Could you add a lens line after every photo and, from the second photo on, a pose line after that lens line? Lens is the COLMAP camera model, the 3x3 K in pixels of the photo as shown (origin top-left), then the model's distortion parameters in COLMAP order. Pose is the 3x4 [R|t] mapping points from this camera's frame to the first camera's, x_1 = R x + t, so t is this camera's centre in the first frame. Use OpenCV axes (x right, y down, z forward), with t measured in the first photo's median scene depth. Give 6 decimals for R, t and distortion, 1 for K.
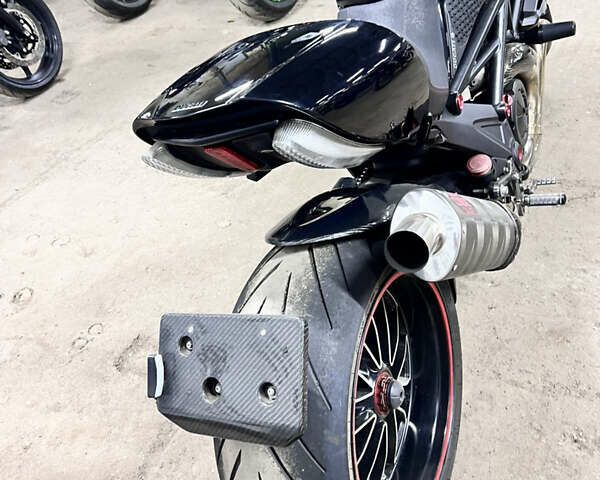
lens RADIAL K [[627.9, 0, 300.0], [0, 627.9, 240.0], [0, 0, 1]] dist [0.063495, -0.121722]
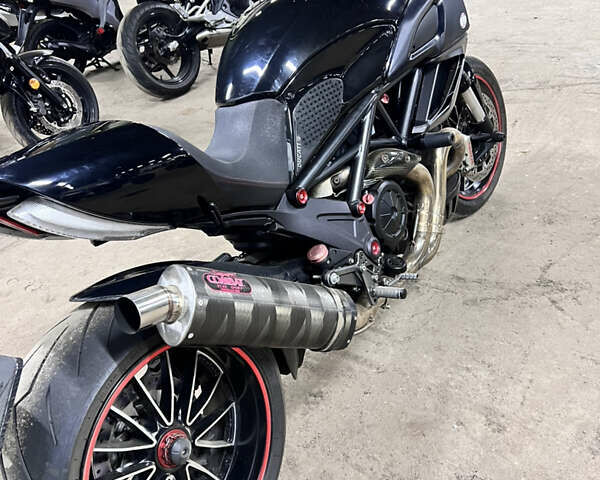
lens RADIAL K [[627.9, 0, 300.0], [0, 627.9, 240.0], [0, 0, 1]] dist [0.063495, -0.121722]
pose [[0.982458, 0.097895, -0.158724, 0.352324], [-0.116016, 0.987224, -0.109221, -0.016011], [0.146004, 0.125720, 0.981263, -0.069762]]
